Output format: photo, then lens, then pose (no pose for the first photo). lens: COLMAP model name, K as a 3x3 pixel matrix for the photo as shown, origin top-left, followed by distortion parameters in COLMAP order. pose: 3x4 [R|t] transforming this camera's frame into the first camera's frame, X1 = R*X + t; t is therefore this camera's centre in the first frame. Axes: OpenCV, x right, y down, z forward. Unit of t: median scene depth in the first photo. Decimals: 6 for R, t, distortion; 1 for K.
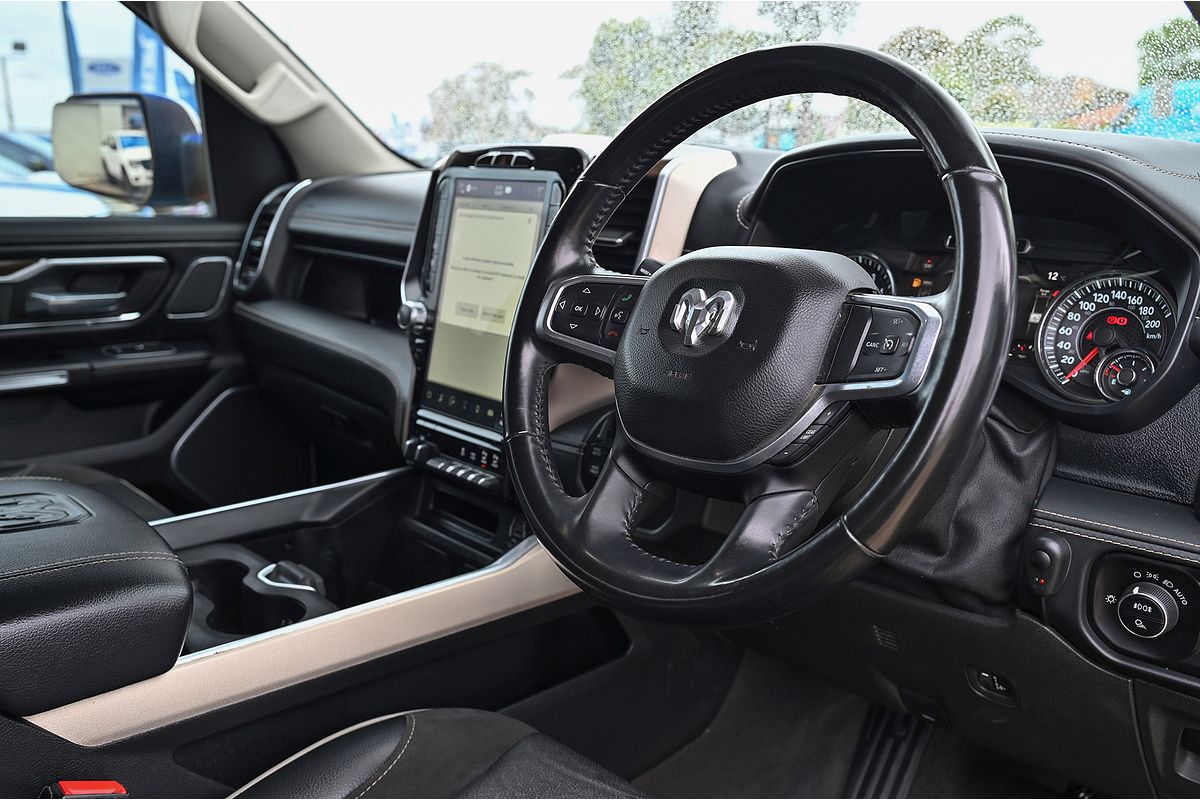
lens RADIAL K [[1056.3, 0, 600.0], [0, 1056.3, 400.0], [0, 0, 1]] dist [0.004396, -0.002336]
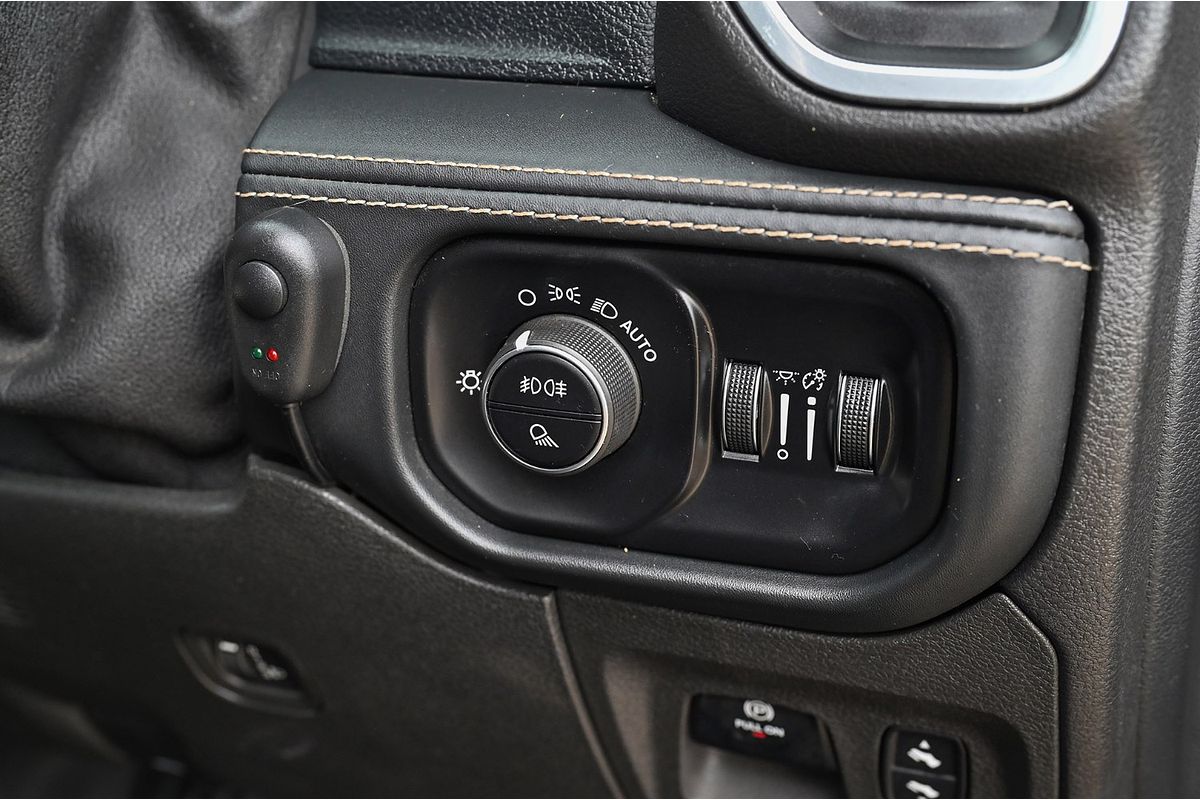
lens RADIAL K [[1661.6, 0, 600.0], [0, 1661.6, 400.0], [0, 0, 1]] dist [0.035508, 0.020831]
pose [[0.909119, -0.129560, 0.395874, 0.297833], [0.087134, 0.988522, 0.123416, 0.127630], [-0.407320, -0.077705, 0.909974, 0.473863]]
